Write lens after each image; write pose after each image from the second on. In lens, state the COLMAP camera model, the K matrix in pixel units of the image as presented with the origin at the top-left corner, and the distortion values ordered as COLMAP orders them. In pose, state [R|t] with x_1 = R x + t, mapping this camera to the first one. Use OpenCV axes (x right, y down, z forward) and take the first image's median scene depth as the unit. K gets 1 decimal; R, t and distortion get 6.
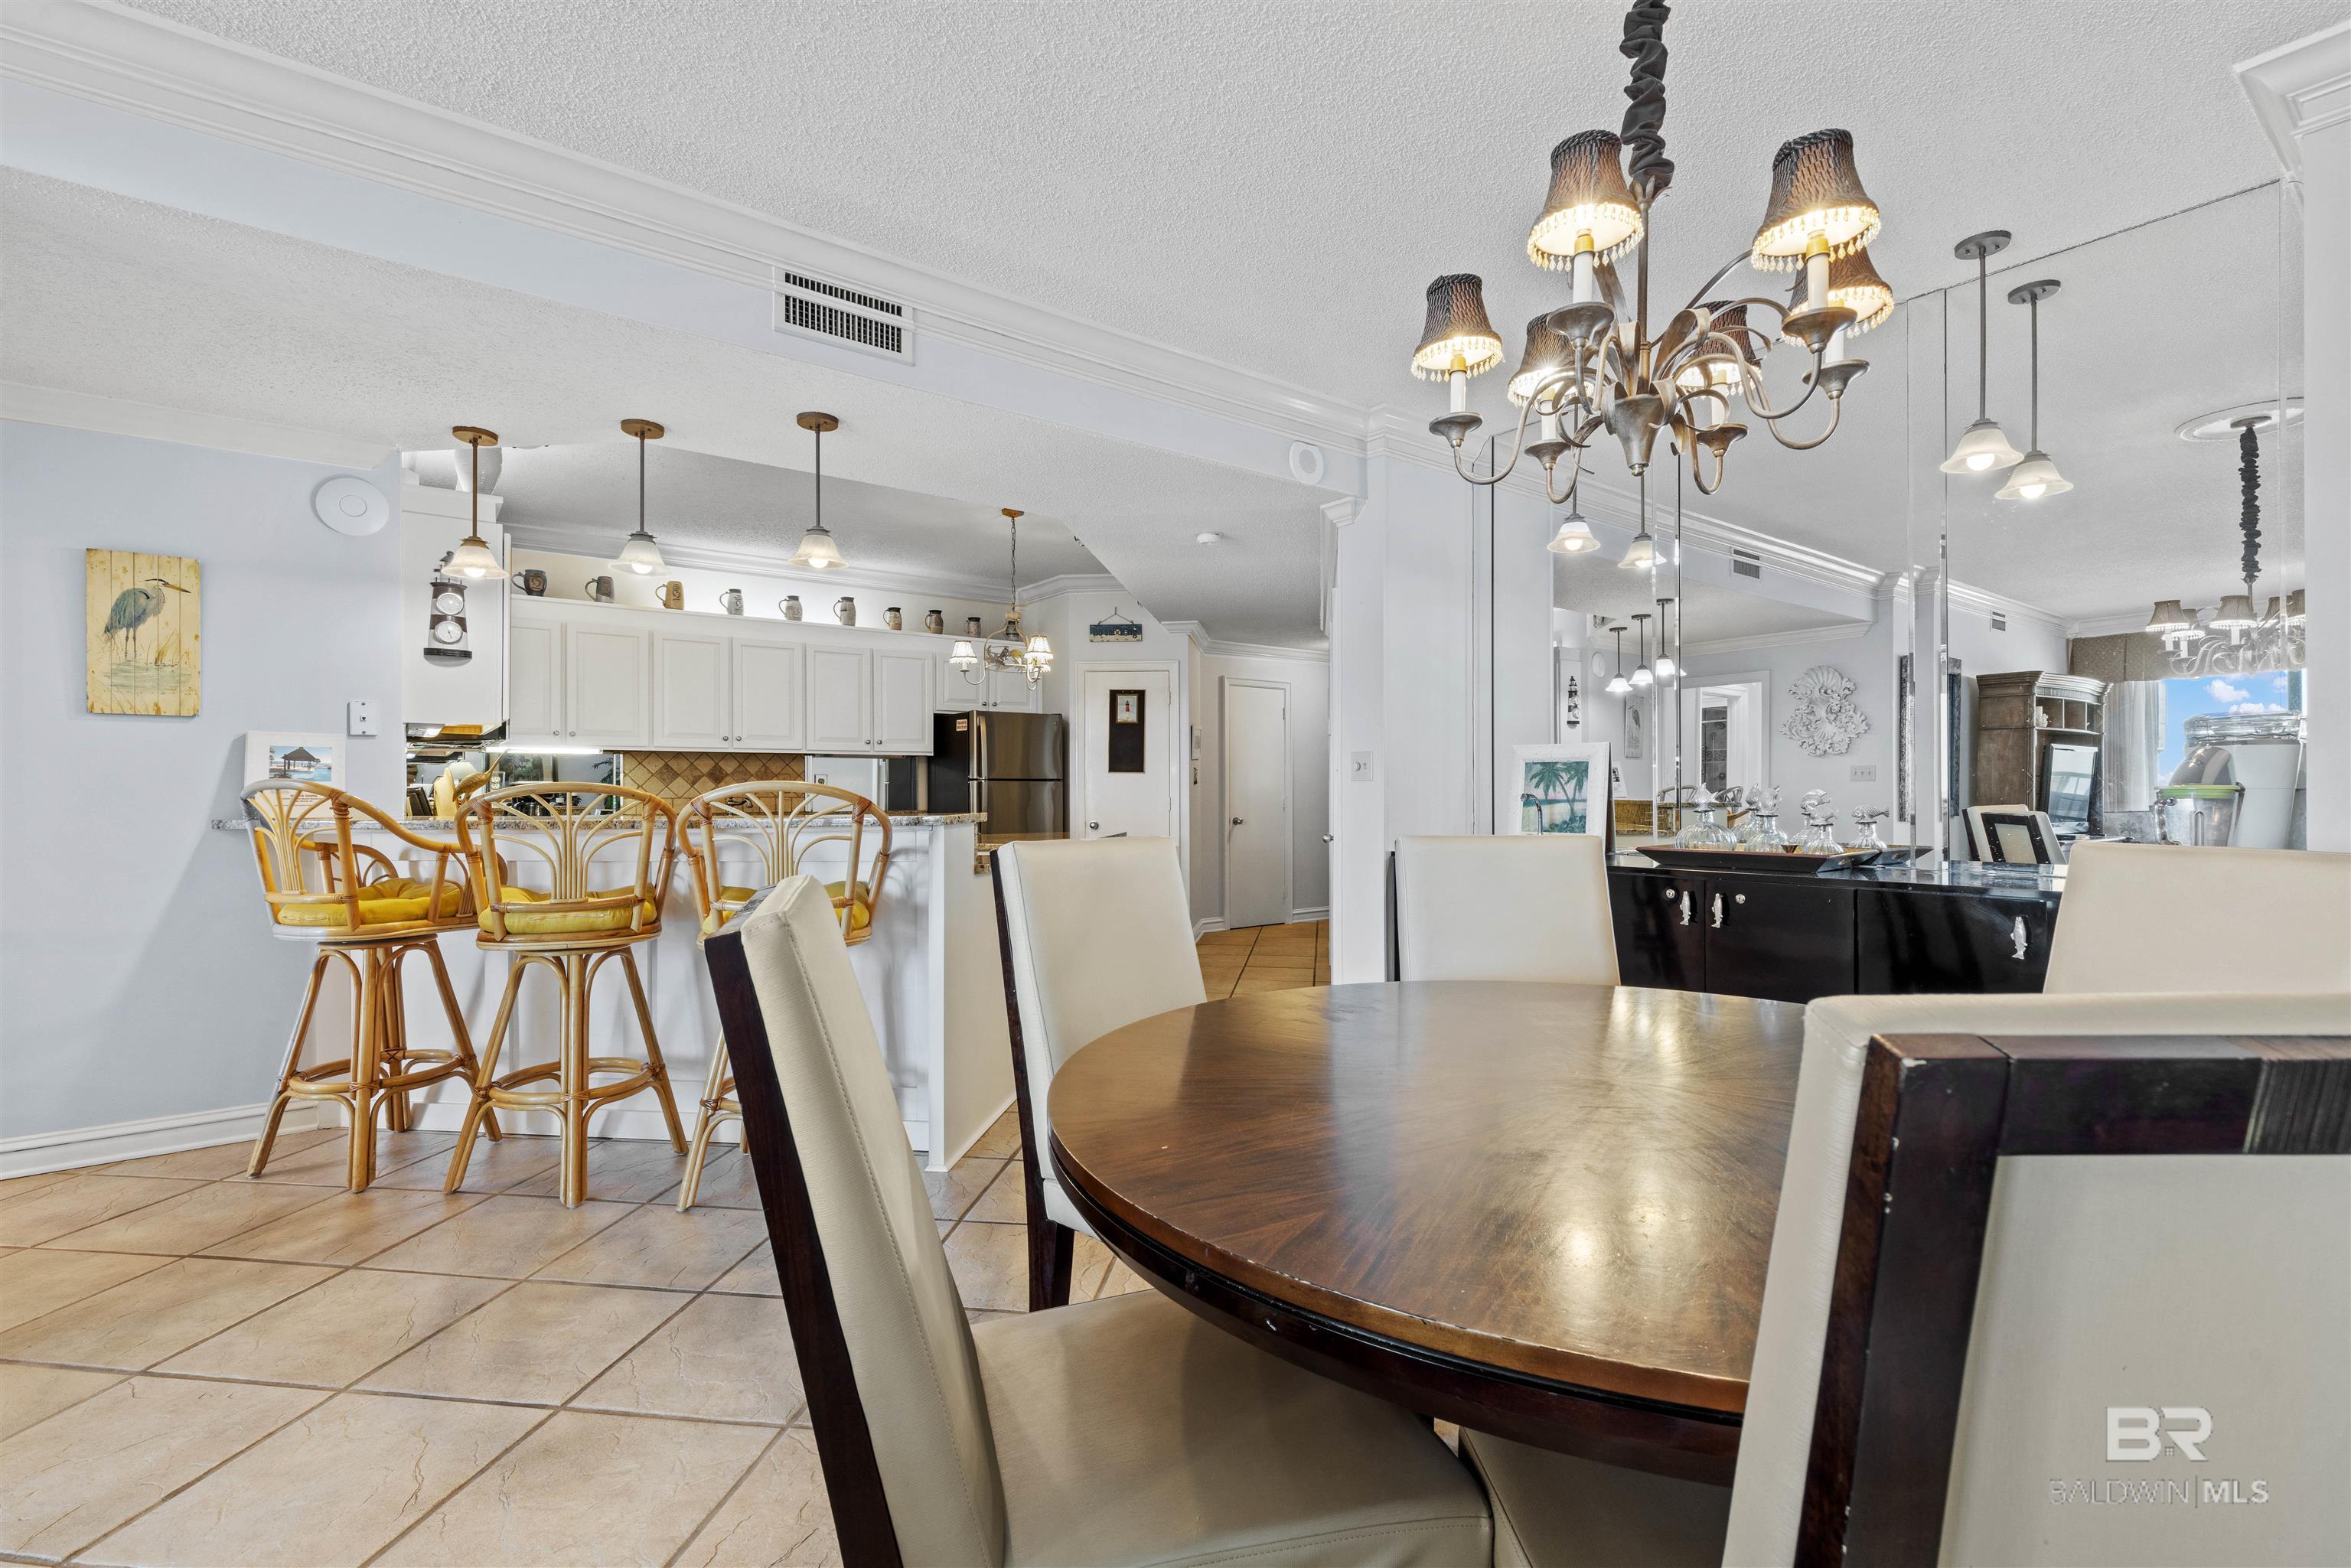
lens RADIAL K [[1066.2, 0, 1189.2], [0, 1066.2, 789.5], [0, 0, 1]] dist [0.003151, 0.001006]
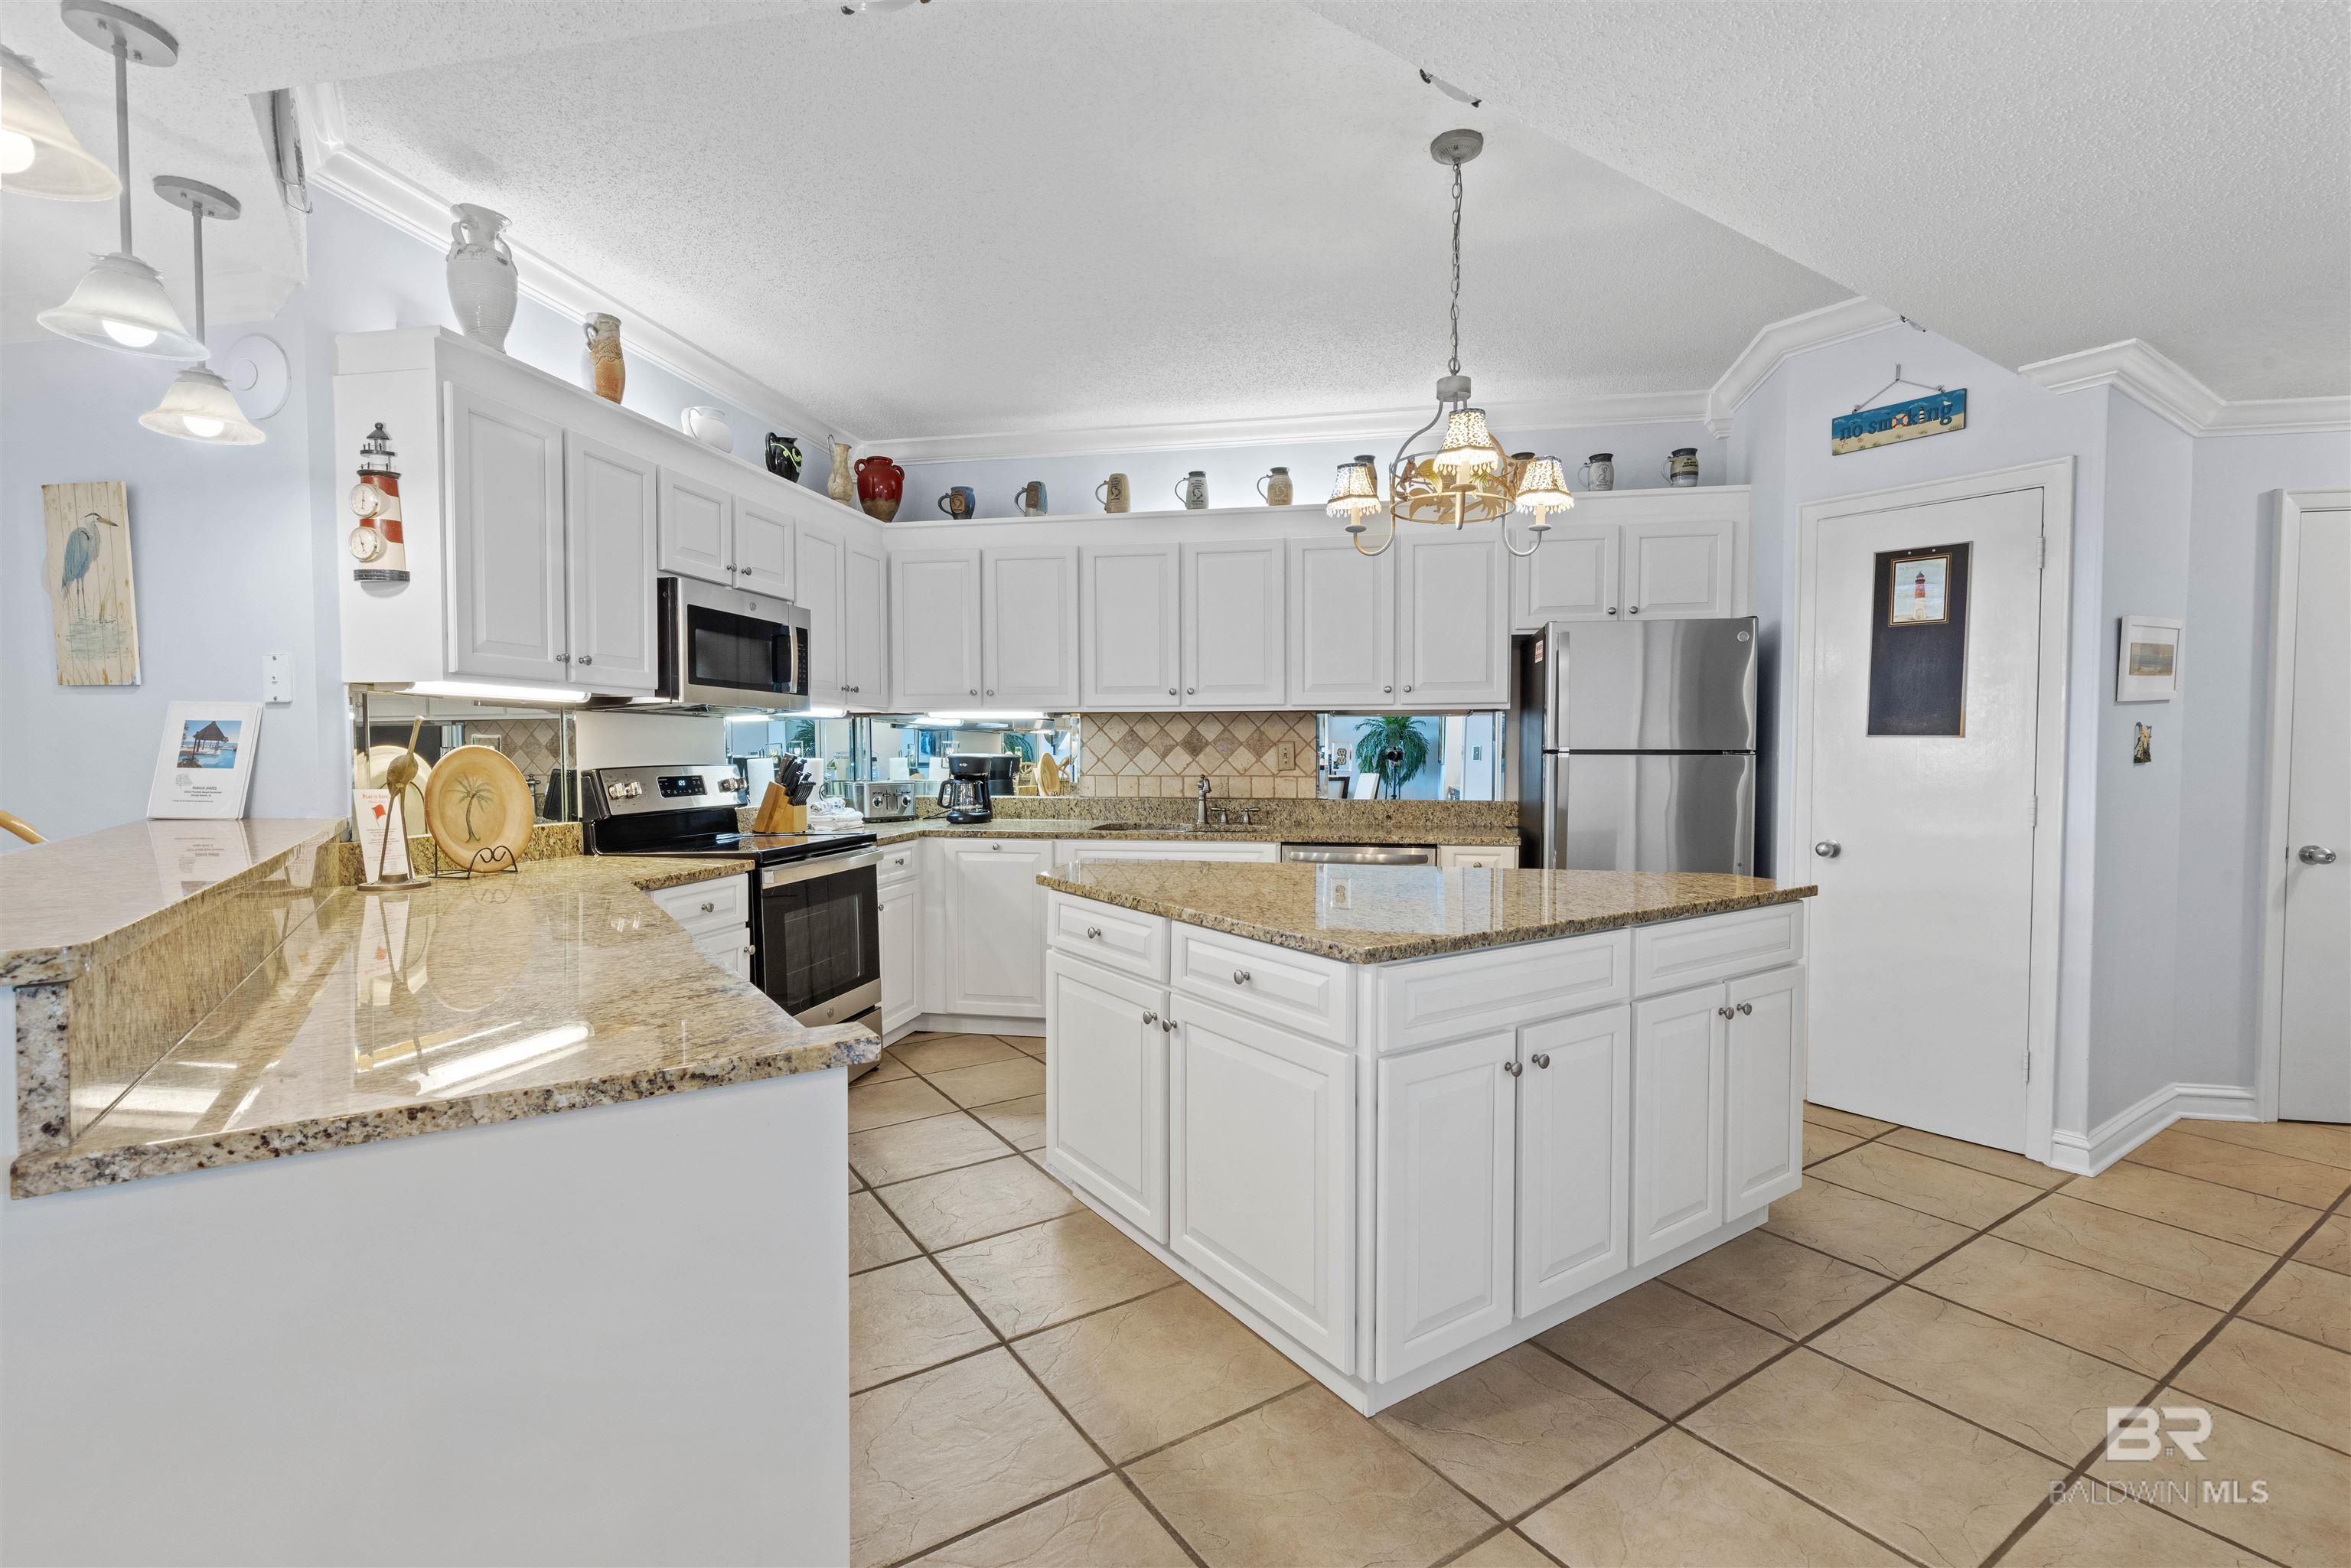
lens RADIAL K [[1066.2, 0, 1165.2], [0, 1066.2, 779.4], [0, 0, 1]] dist [0.003151, 0.001006]
pose [[0.658147, 0.025176, -0.752468, 0.079200], [-0.001509, 0.999483, 0.032122, -0.012717], [0.752888, -0.020006, 0.657844, 0.526164]]
